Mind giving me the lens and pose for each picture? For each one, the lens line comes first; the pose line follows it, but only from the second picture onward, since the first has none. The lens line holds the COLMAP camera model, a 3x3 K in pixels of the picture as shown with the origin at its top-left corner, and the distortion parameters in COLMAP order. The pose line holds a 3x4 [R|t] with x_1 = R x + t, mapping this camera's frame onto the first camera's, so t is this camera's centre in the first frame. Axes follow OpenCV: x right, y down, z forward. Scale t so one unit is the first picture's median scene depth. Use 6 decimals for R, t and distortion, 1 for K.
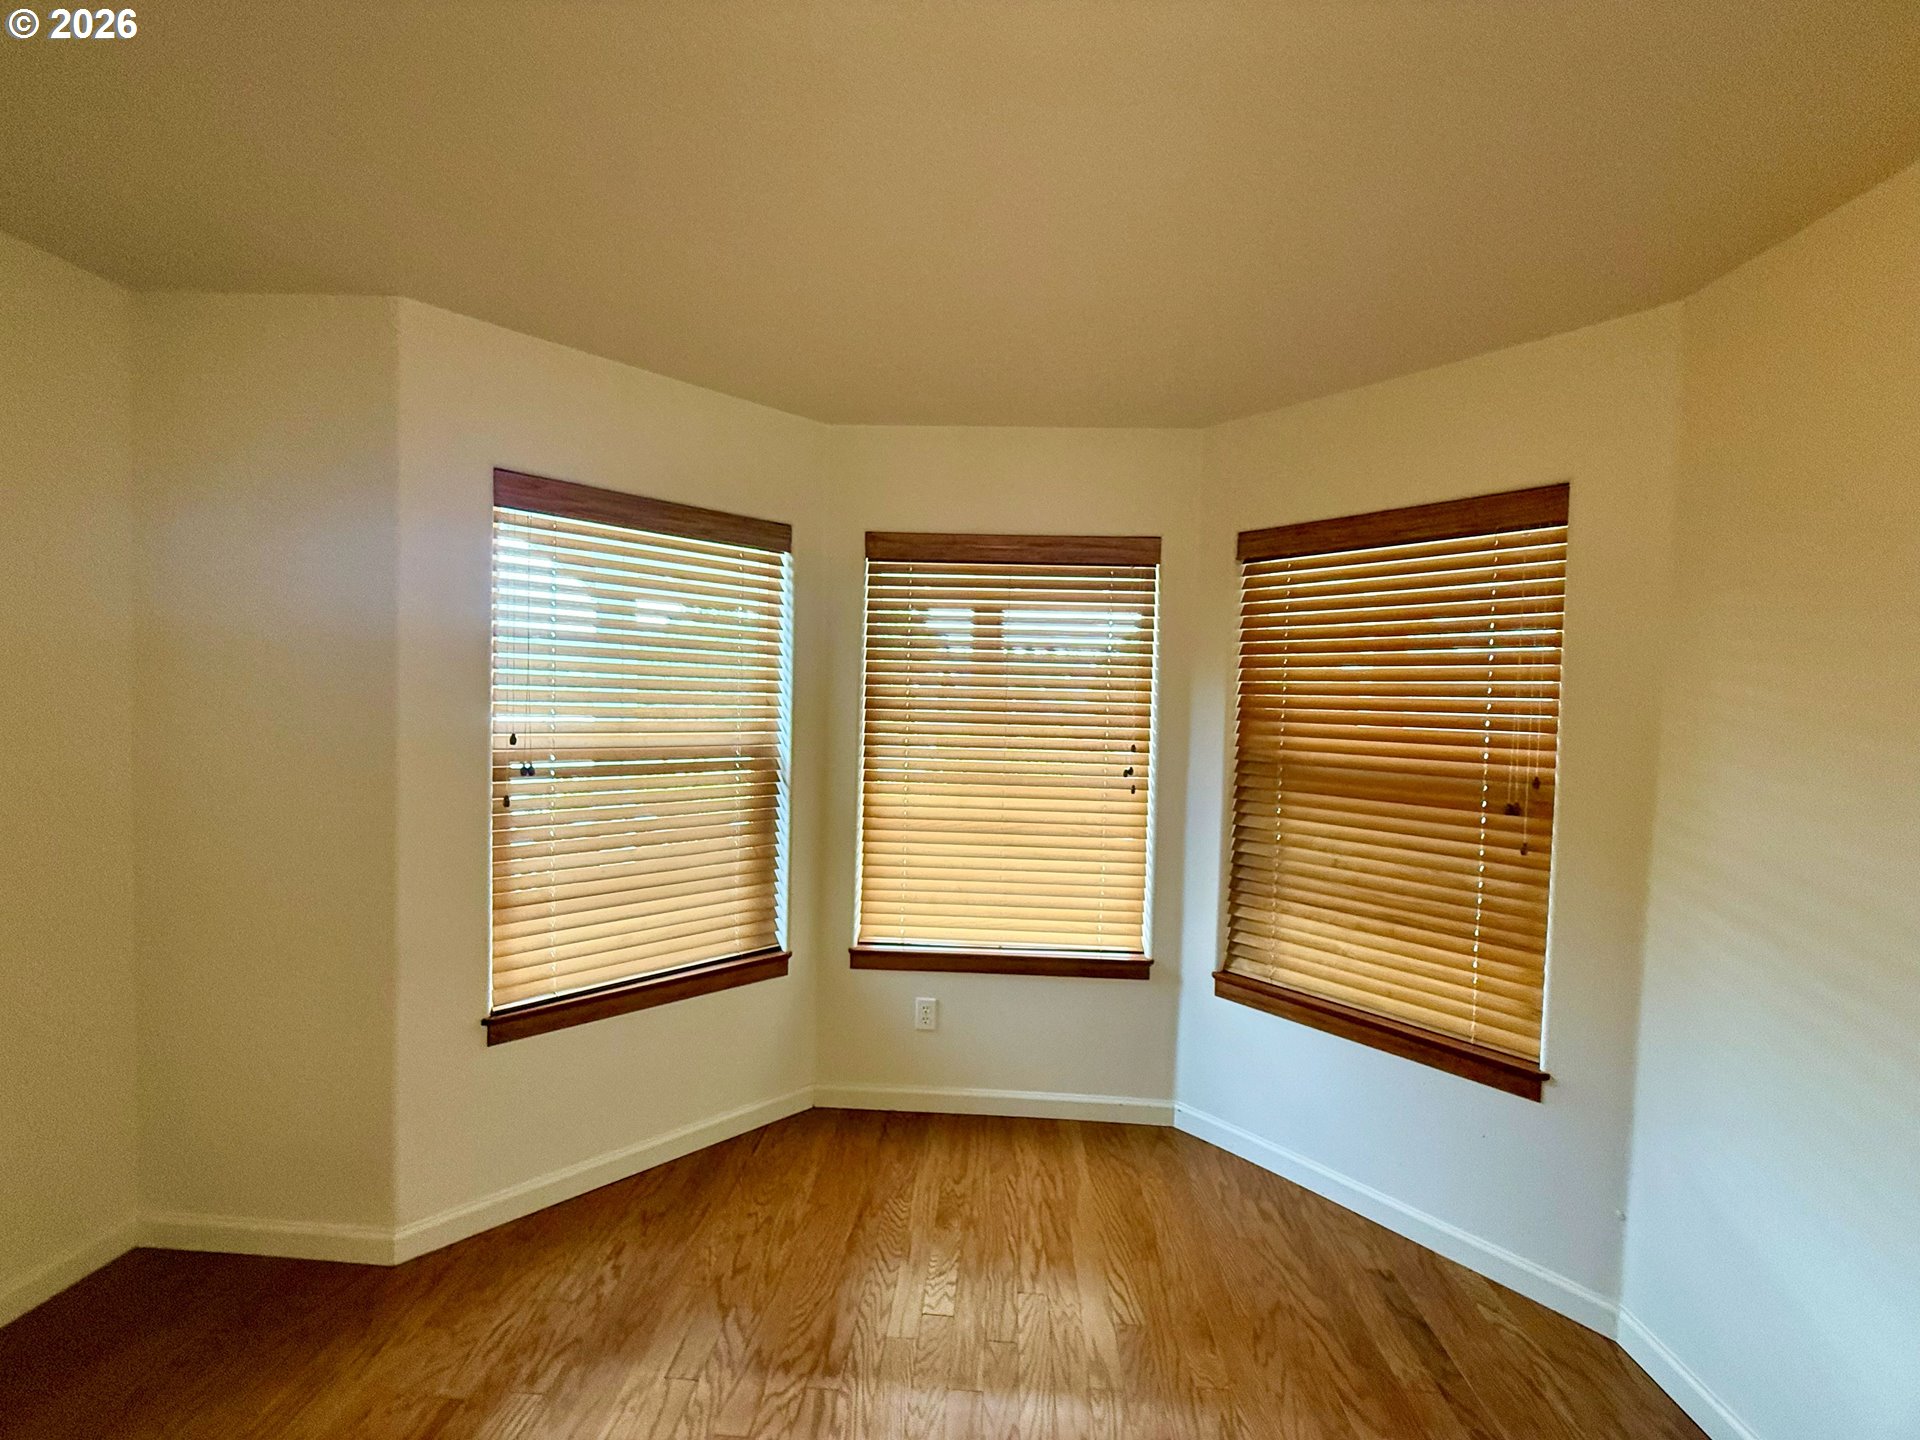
lens RADIAL K [[764.2, 0, 965.0], [0, 764.2, 723.2], [0, 0, 1]] dist [-0.000792, 0.000071]
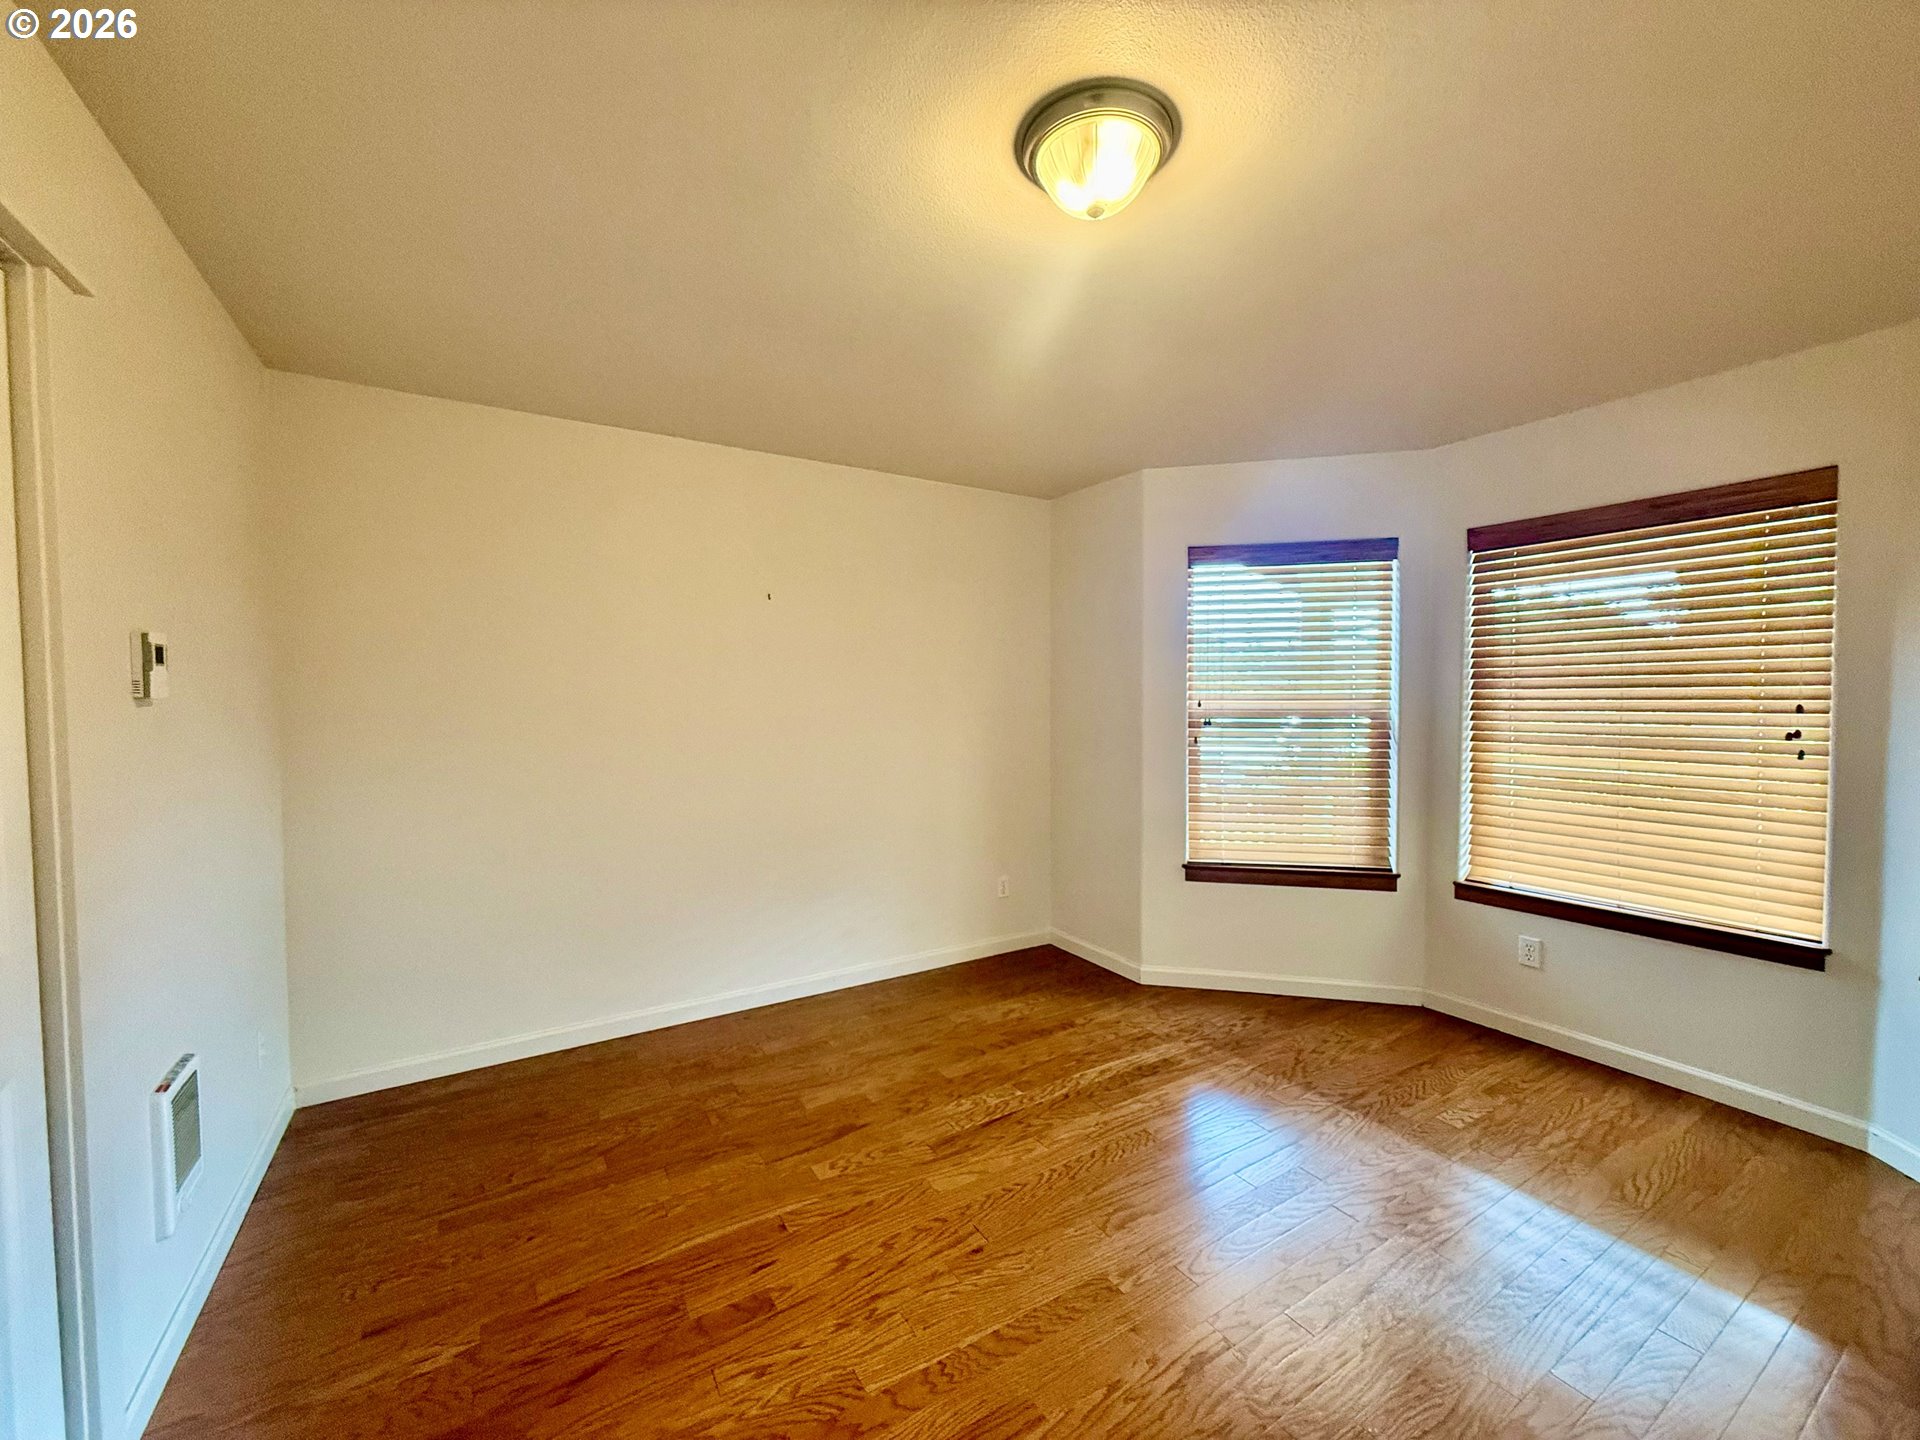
lens RADIAL K [[764.2, 0, 965.0], [0, 764.2, 723.2], [0, 0, 1]] dist [-0.000792, 0.000071]
pose [[0.570886, -0.002525, -0.821025, 0.402907], [-0.005077, 0.999965, -0.006606, 0.062115], [0.821013, 0.007940, 0.570854, -0.317316]]
